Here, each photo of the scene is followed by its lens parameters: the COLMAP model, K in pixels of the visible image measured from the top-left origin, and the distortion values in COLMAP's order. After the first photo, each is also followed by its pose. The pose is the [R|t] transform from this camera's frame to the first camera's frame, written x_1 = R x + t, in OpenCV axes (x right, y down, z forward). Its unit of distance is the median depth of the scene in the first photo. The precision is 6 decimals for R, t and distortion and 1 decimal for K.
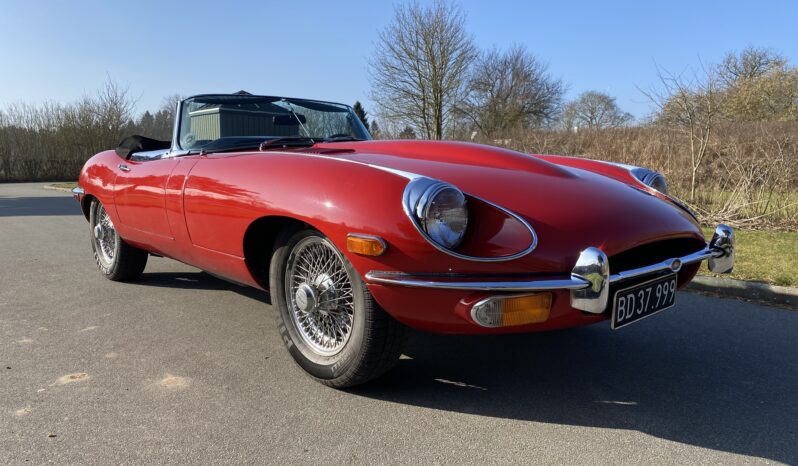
lens RADIAL K [[595.4, 0, 403.1], [0, 595.4, 230.5], [0, 0, 1]] dist [0.030860, -0.040386]
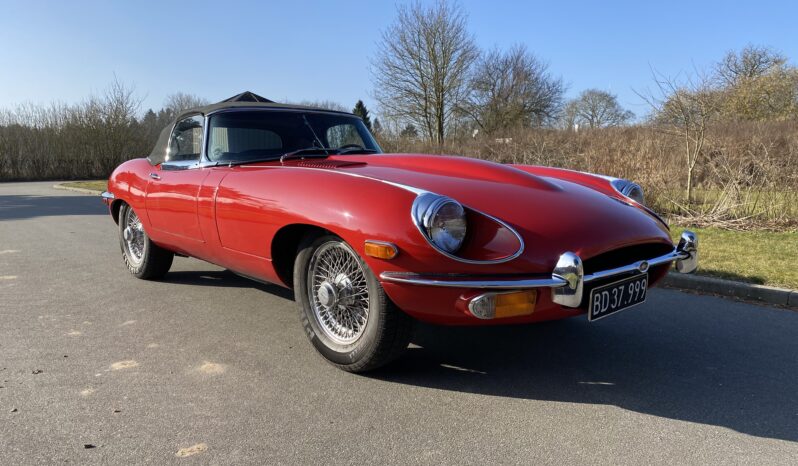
lens RADIAL K [[595.4, 0, 401.9], [0, 595.4, 218.6], [0, 0, 1]] dist [0.030860, -0.040386]
pose [[0.999985, -0.001046, -0.005350, -0.009345], [0.000963, 0.999880, -0.015442, -0.013143], [0.005366, 0.015436, 0.999866, -0.125489]]
